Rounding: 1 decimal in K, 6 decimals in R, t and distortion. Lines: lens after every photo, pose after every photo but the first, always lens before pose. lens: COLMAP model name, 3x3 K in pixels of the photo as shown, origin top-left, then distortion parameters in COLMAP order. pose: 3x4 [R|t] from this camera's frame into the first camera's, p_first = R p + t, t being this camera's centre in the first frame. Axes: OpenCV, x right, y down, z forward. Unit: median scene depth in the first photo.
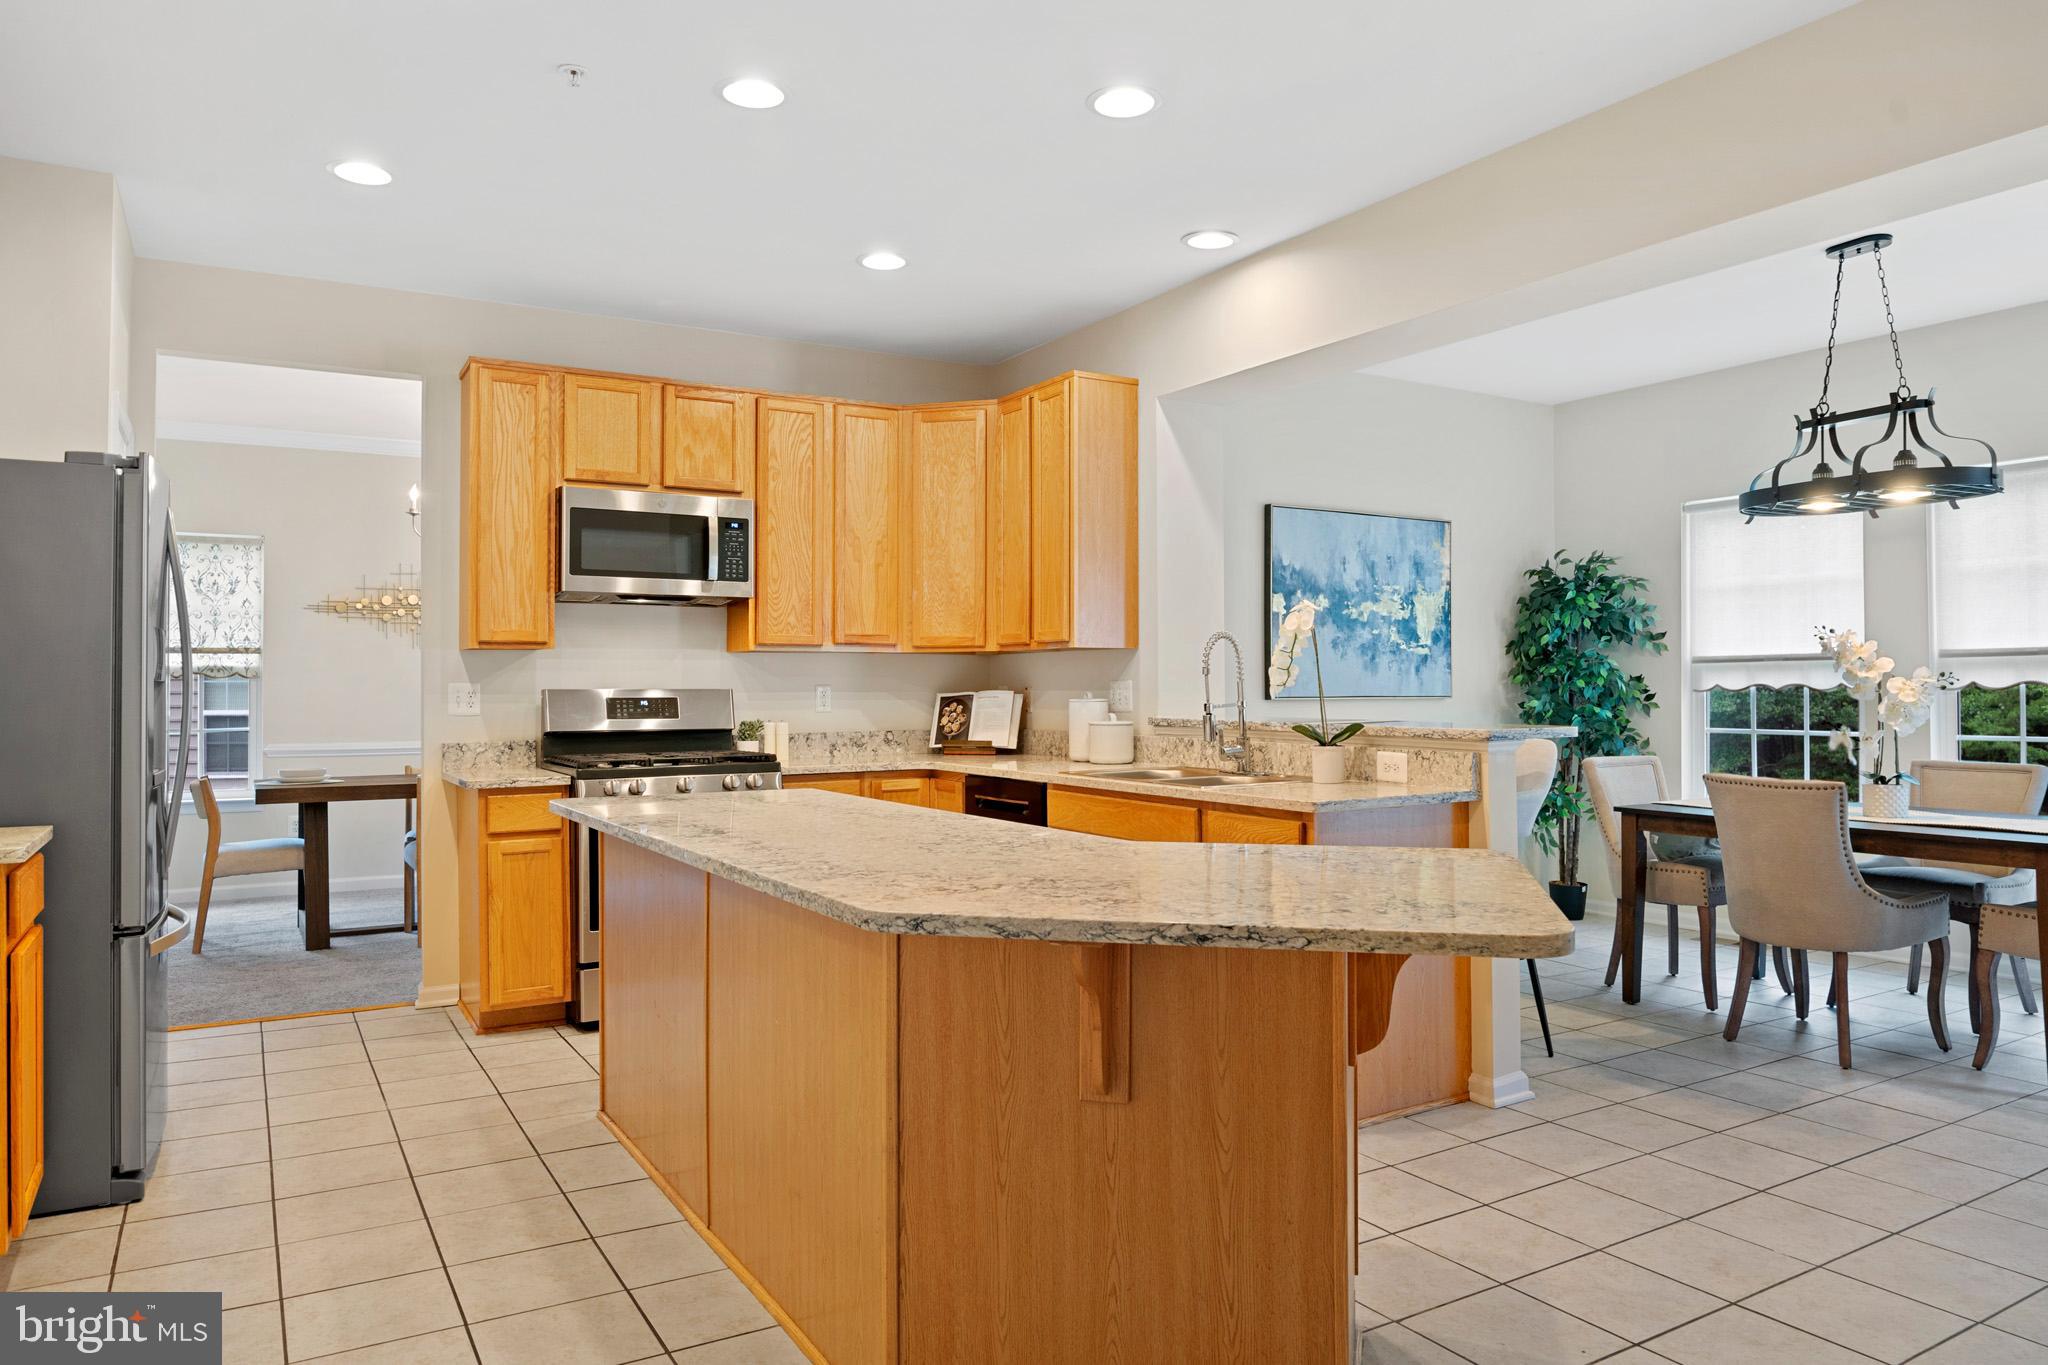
lens RADIAL K [[1354.2, 0, 1102.0], [0, 1354.2, 684.0], [0, 0, 1]] dist [-0.005842, -0.000396]
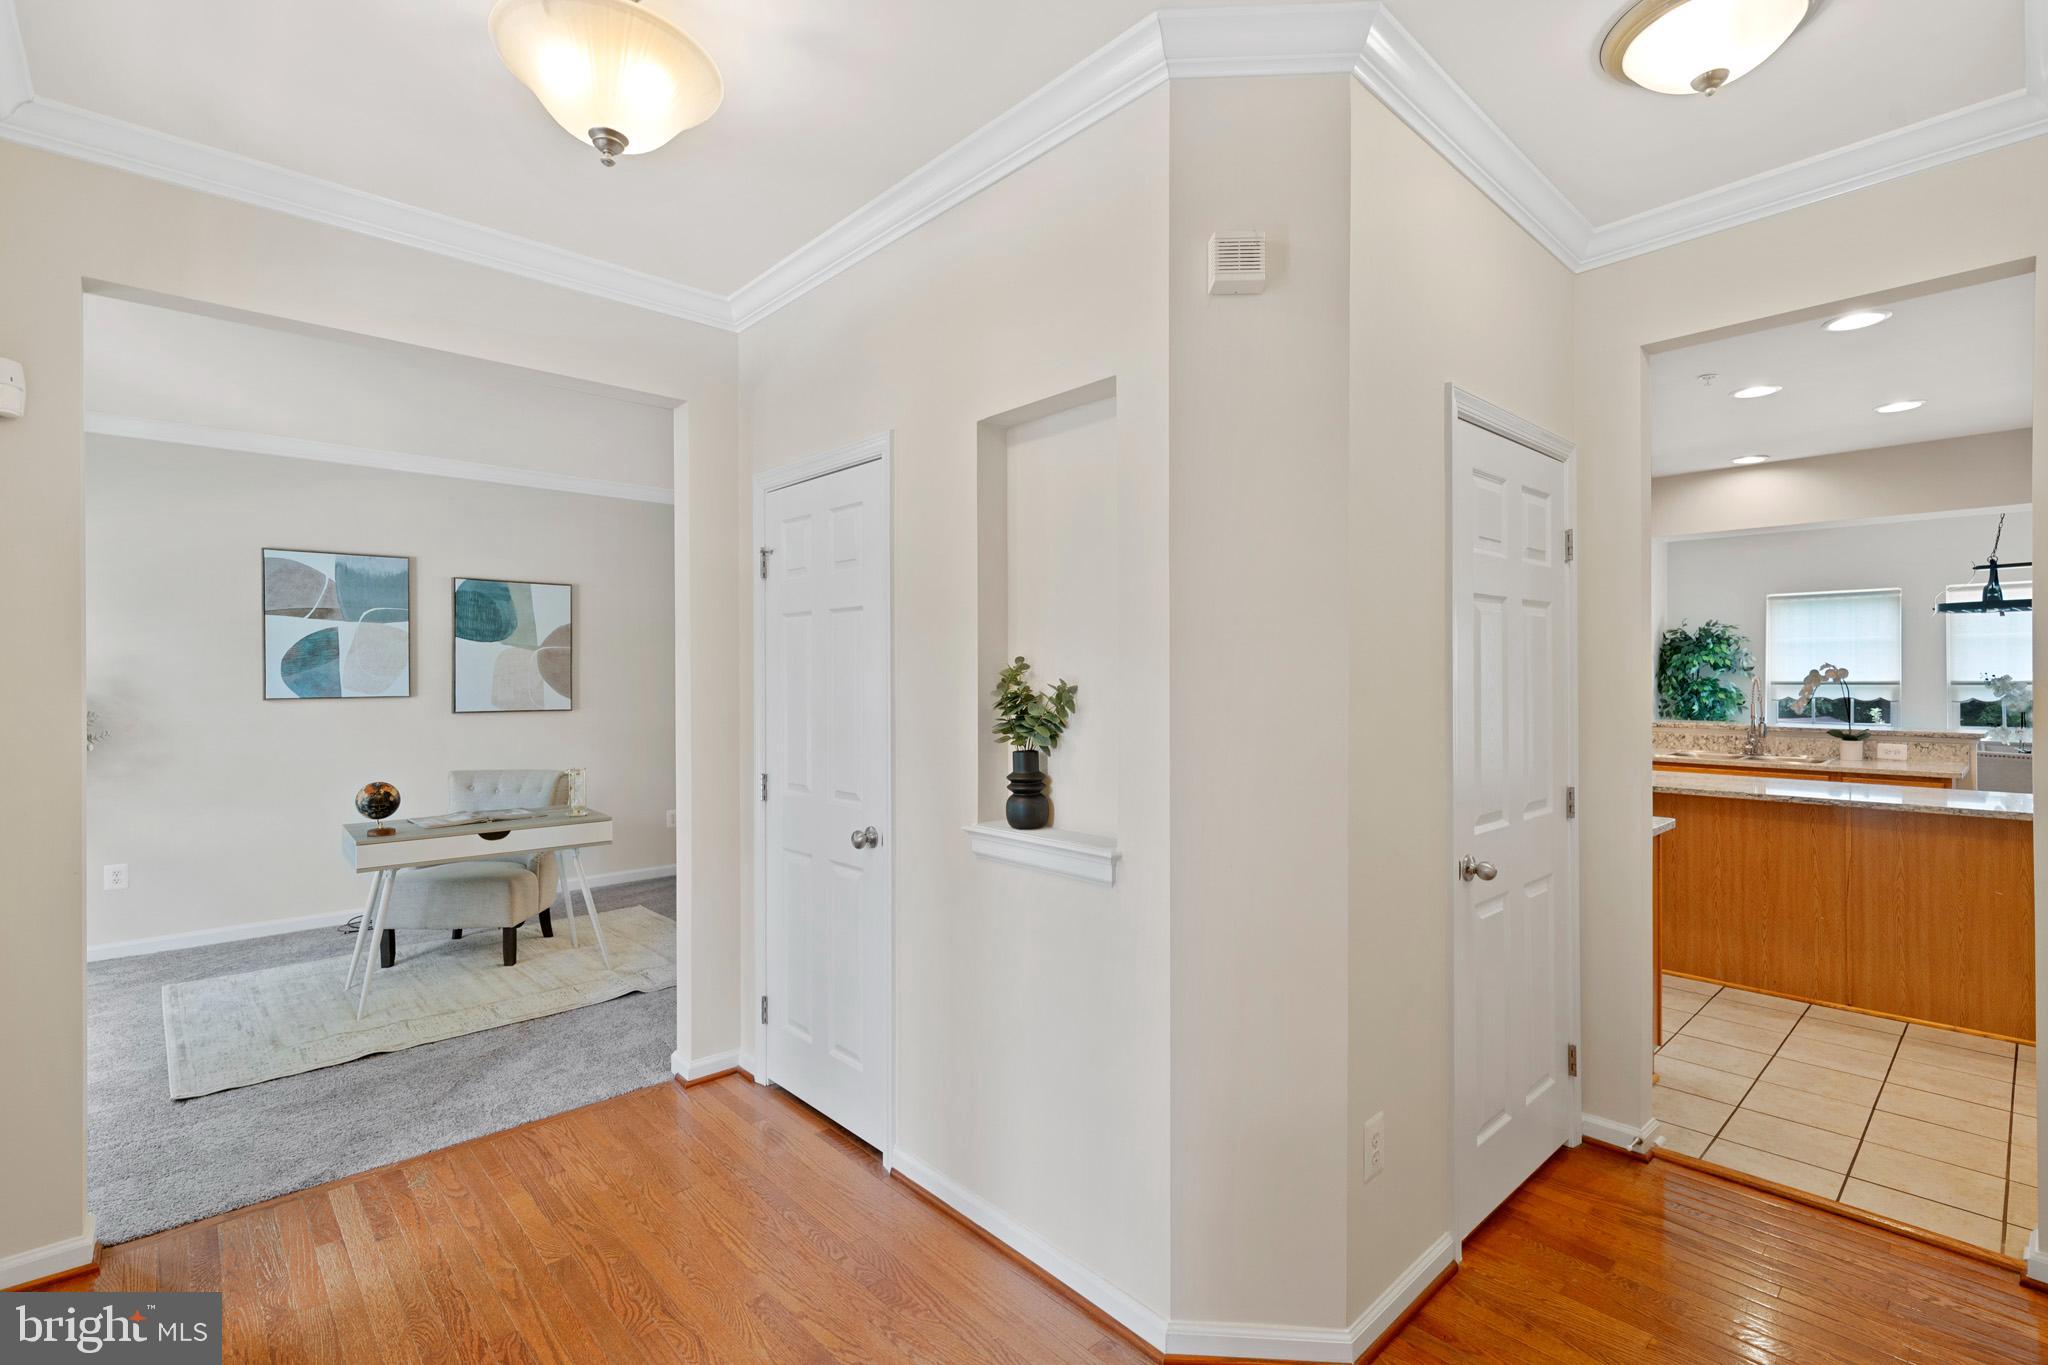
lens RADIAL K [[912.3, 0, 1031.9], [0, 912.3, 684.0], [0, 0, 1]] dist [0.001900, 0.001247]
pose [[0.982928, -0.000235, 0.183988, -1.037891], [-0.002613, 0.999880, 0.015238, -0.043212], [-0.183970, -0.015459, 0.982810, -0.032152]]
